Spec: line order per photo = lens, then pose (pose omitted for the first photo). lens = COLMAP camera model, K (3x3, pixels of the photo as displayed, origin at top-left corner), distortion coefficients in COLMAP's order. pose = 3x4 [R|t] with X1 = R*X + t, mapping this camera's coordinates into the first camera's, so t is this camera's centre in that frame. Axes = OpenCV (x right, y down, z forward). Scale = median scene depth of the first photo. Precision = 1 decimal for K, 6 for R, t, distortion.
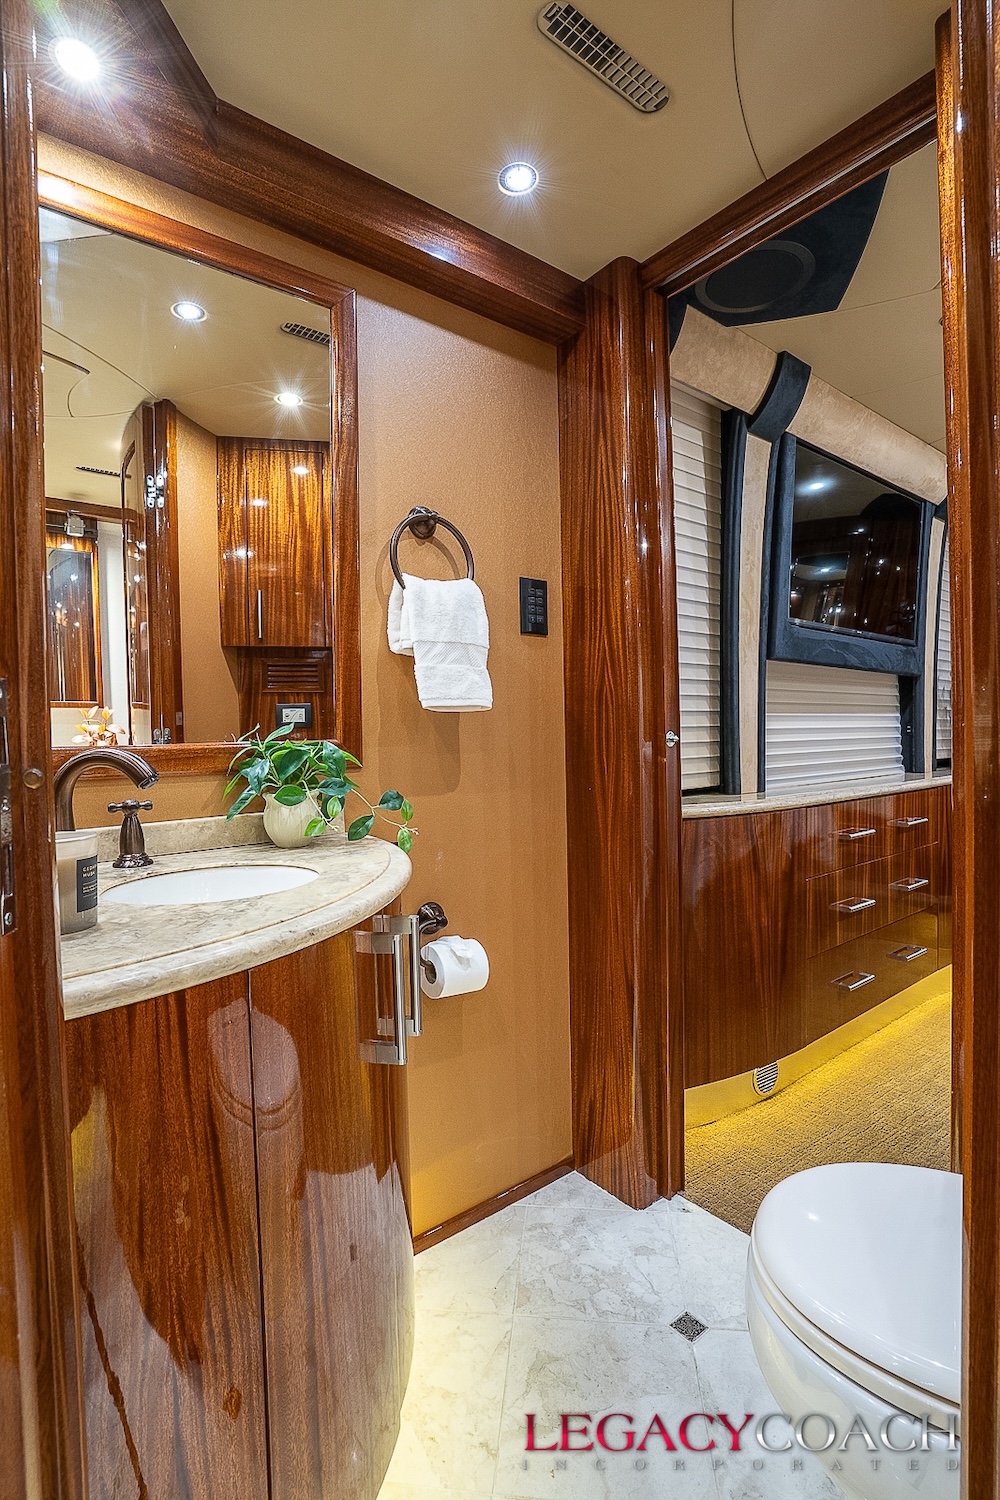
lens RADIAL K [[711.8, 0, 500.0], [0, 711.8, 750.0], [0, 0, 1]] dist [-0.044958, 0.000416]
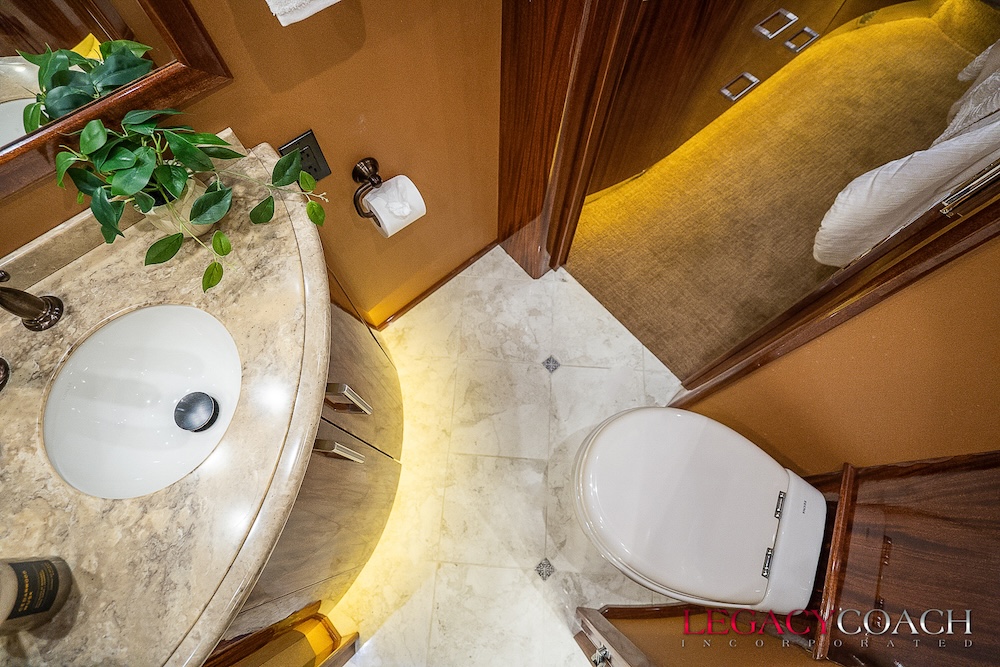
lens RADIAL K [[474.5, 0, 497.9], [0, 474.5, 325.7], [0, 0, 1]] dist [-0.044958, 0.000416]
pose [[0.998159, -0.027930, 0.053829, 0.056193], [-0.039025, 0.383588, 0.922679, -0.359794], [-0.046419, -0.923082, 0.381792, 0.553044]]
